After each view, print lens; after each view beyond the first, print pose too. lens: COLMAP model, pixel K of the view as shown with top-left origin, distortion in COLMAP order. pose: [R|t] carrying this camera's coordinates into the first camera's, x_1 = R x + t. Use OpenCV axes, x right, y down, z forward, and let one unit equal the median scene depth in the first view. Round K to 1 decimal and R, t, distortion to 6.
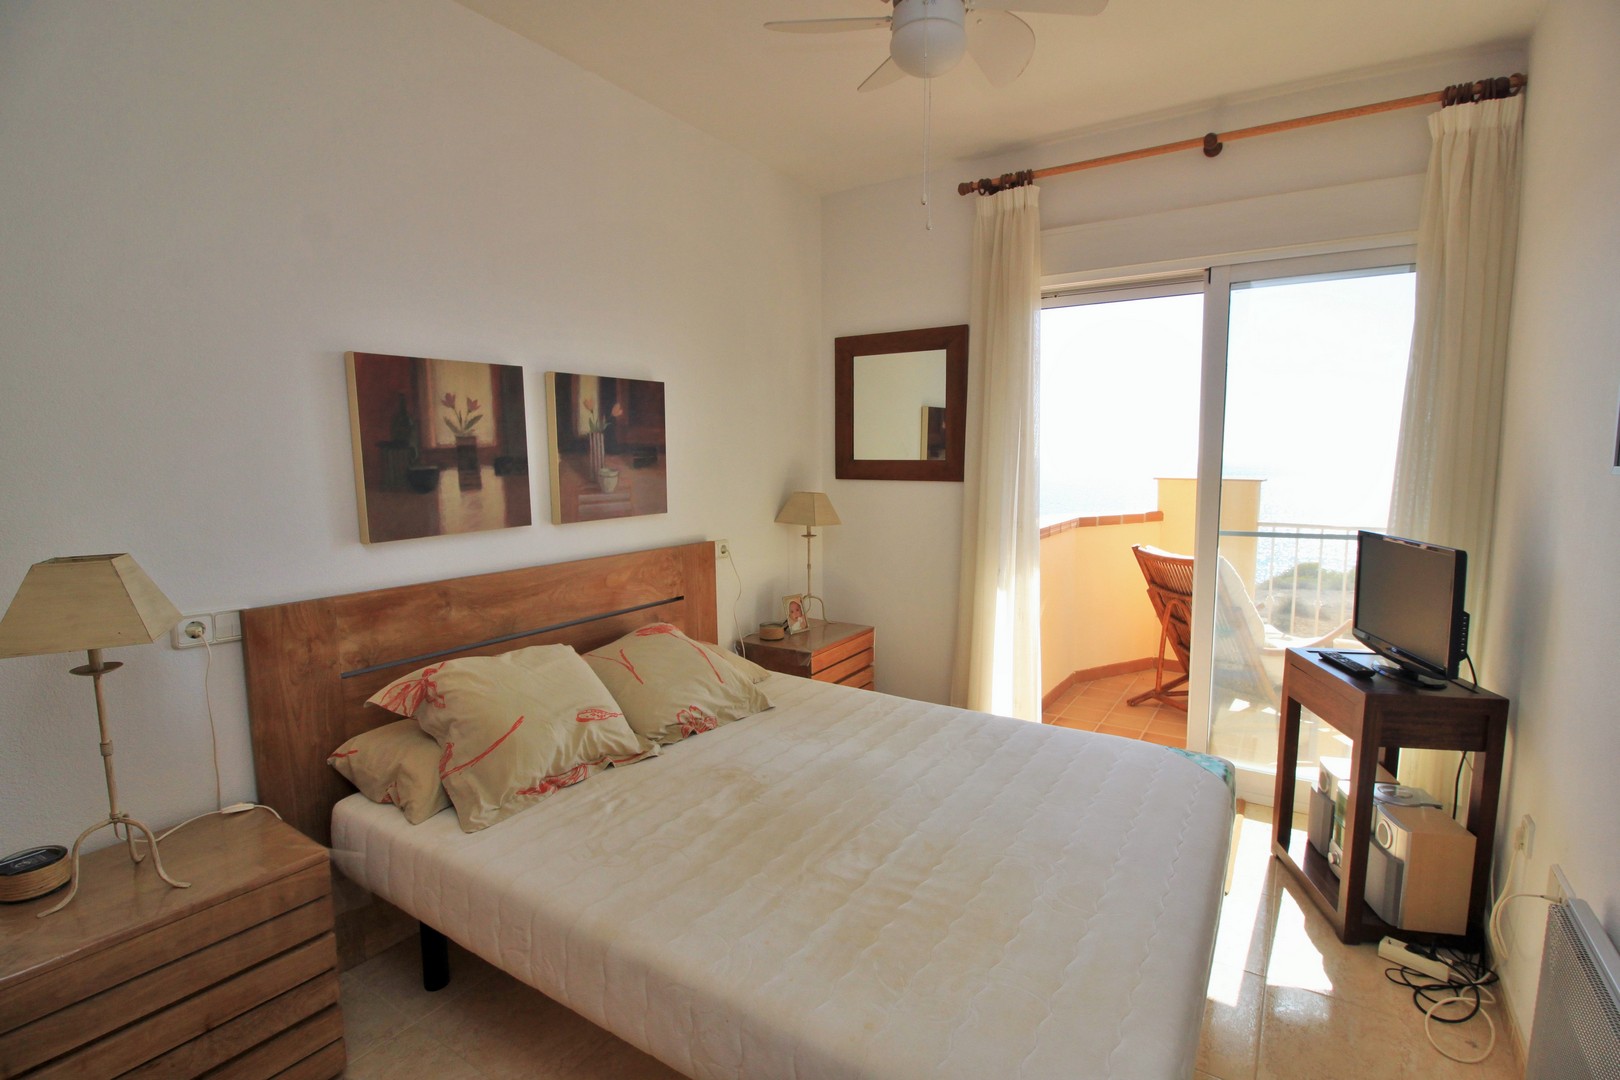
lens RADIAL K [[743.4, 0, 812.8], [0, 743.4, 543.6], [0, 0, 1]] dist [-0.011085, -0.004734]
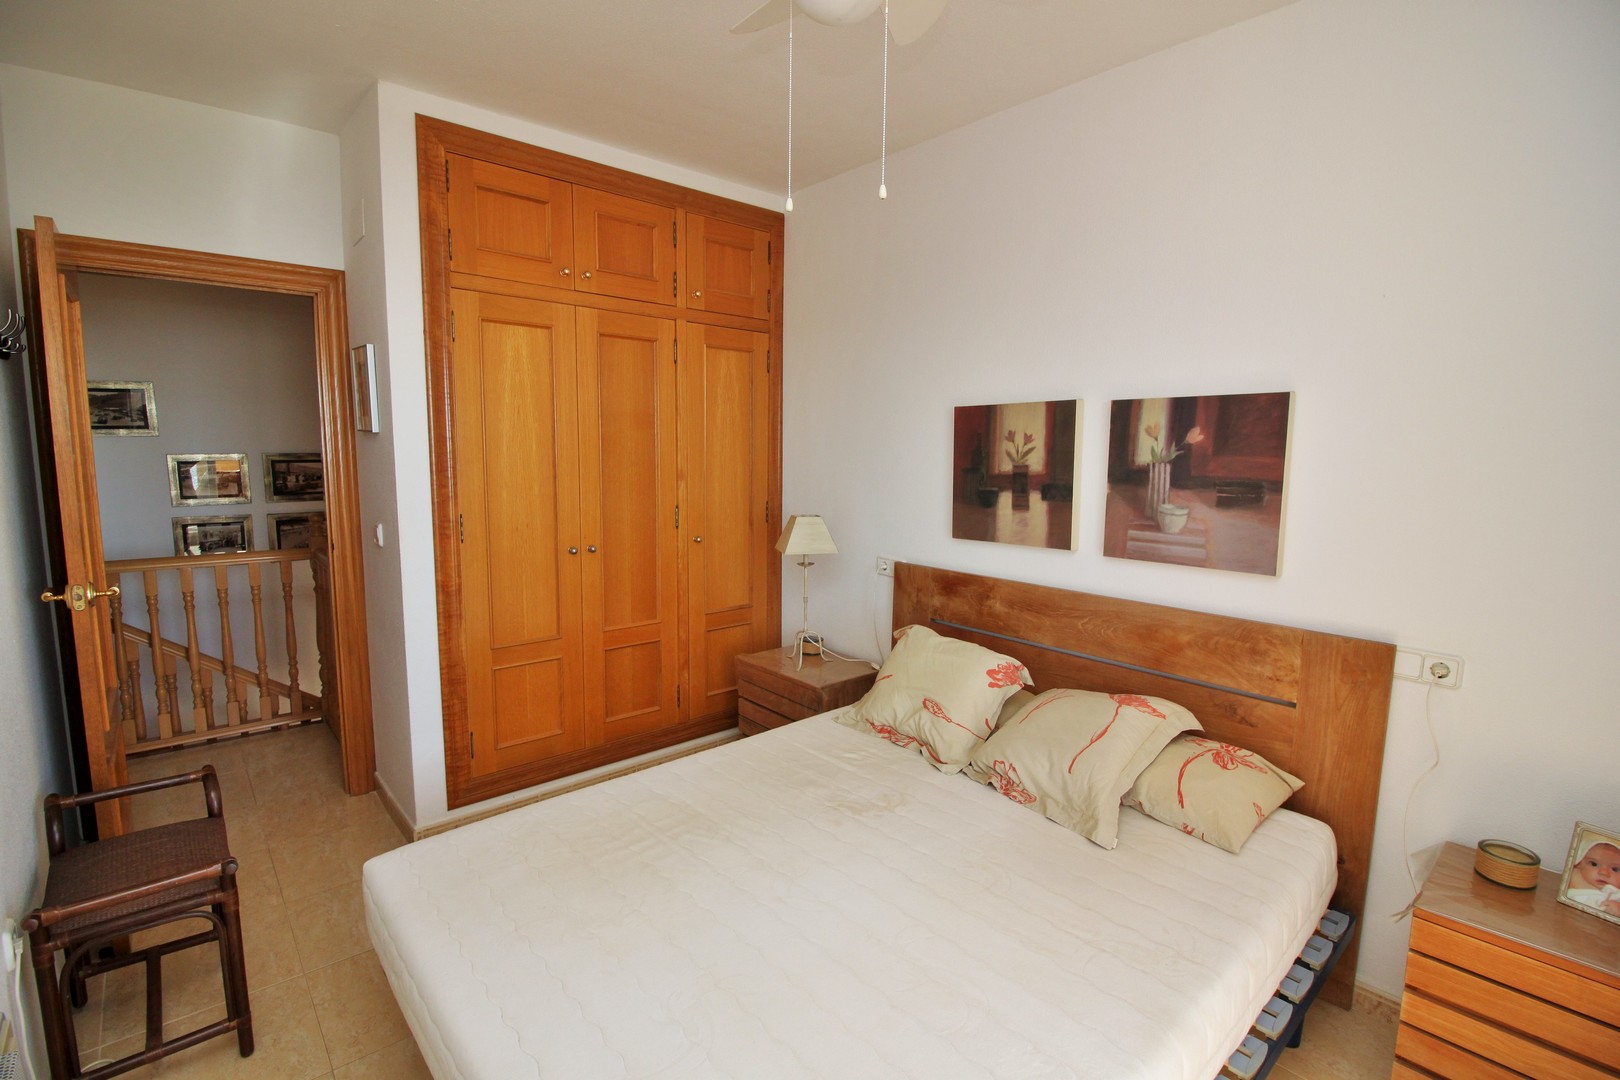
lens RADIAL K [[743.4, 0, 812.5], [0, 743.4, 533.8], [0, 0, 1]] dist [-0.011085, -0.004734]
pose [[-0.269165, 0.118628, -0.955760, 0.757926], [-0.121490, 0.980275, 0.155885, -0.176768], [0.955401, 0.158074, -0.249444, 0.966247]]
